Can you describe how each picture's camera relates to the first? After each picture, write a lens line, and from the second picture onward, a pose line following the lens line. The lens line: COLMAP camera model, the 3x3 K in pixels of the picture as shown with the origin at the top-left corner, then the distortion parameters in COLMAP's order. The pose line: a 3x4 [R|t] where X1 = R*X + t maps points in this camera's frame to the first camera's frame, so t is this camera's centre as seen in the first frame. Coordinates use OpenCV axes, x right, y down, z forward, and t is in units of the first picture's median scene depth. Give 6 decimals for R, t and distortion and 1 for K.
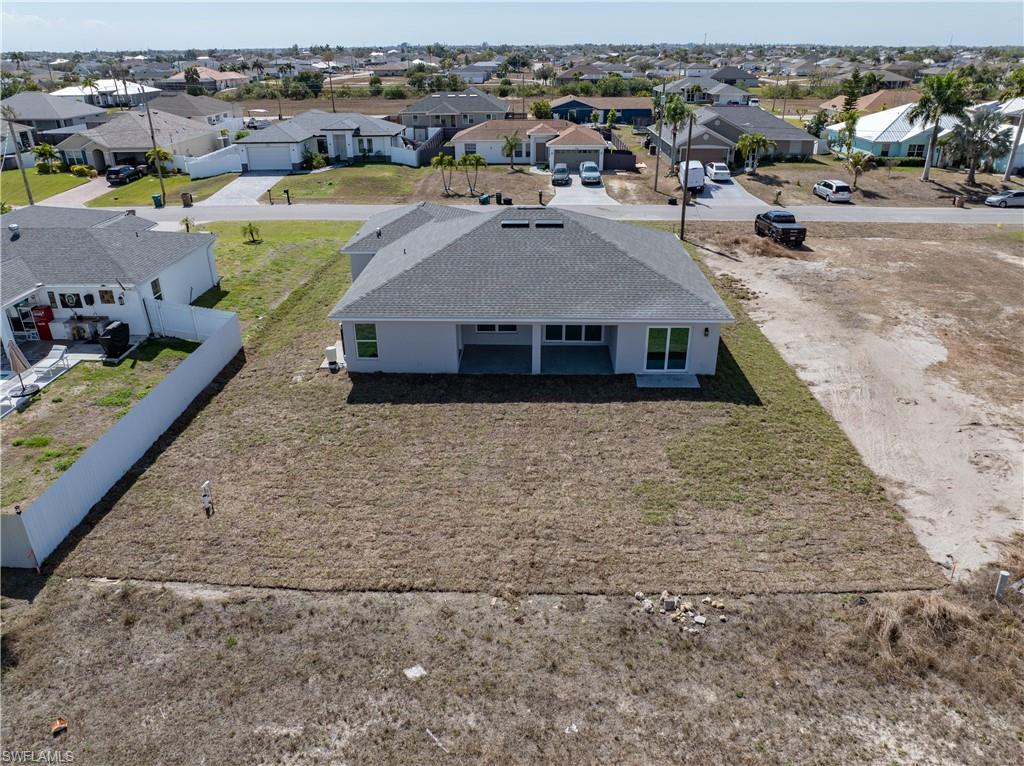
lens RADIAL K [[724.9, 0, 513.5], [0, 724.9, 365.4], [0, 0, 1]] dist [-0.043732, 0.001723]
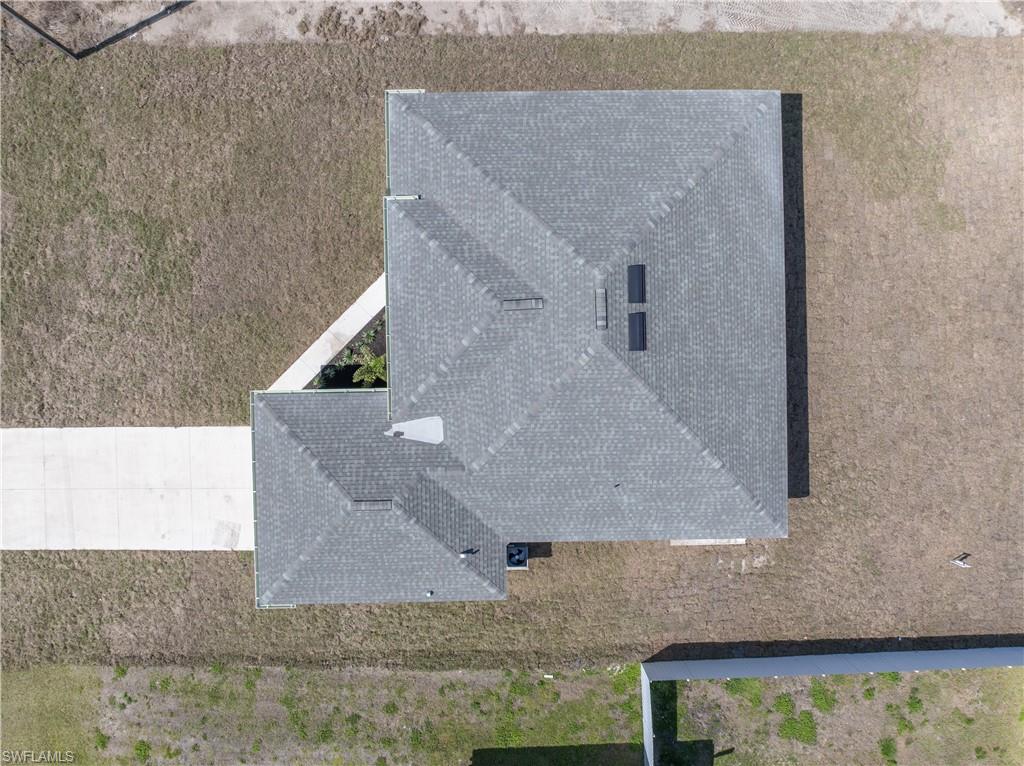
lens RADIAL K [[724.9, 0, 513.5], [0, 724.9, 365.4], [0, 0, 1]] dist [-0.043732, 0.001723]
pose [[-0.046619, -0.998903, -0.004335, -0.018092], [0.396610, -0.022493, 0.917712, -0.899832], [-0.916803, 0.041064, 0.397223, 0.832371]]
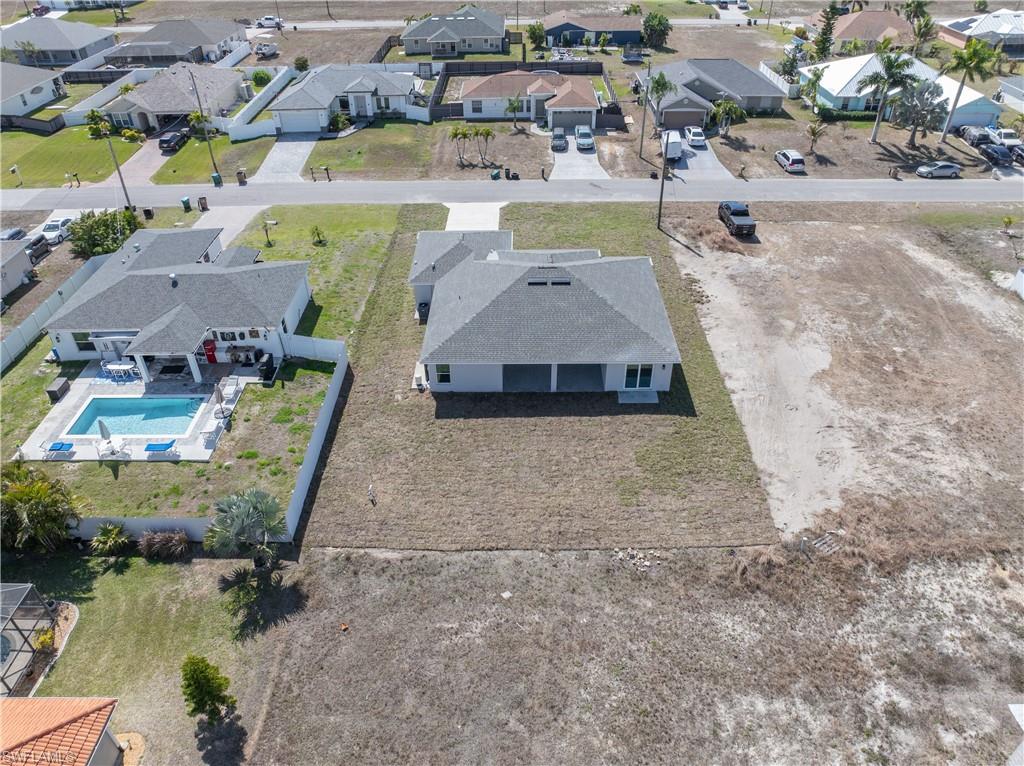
lens RADIAL K [[724.9, 0, 513.5], [0, 724.9, 365.4], [0, 0, 1]] dist [-0.043732, 0.001723]
pose [[0.999742, -0.017263, 0.014757, -0.069470], [0.014080, 0.980960, 0.193698, -0.313542], [-0.017820, -0.193440, 0.980950, -0.456750]]
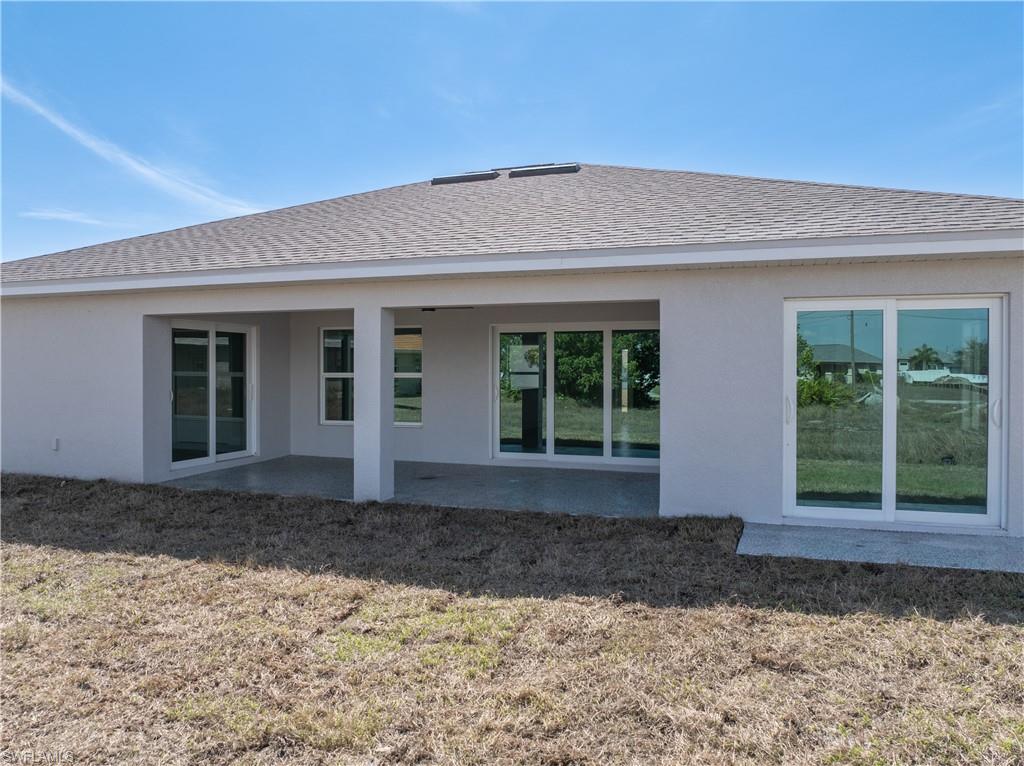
lens RADIAL K [[724.9, 0, 513.5], [0, 724.9, 365.4], [0, 0, 1]] dist [-0.043732, 0.001723]
pose [[0.956123, 0.011498, -0.292740, 0.149263], [-0.131004, 0.910542, -0.392111, 0.059982], [0.262043, 0.413257, 0.872096, 0.693825]]
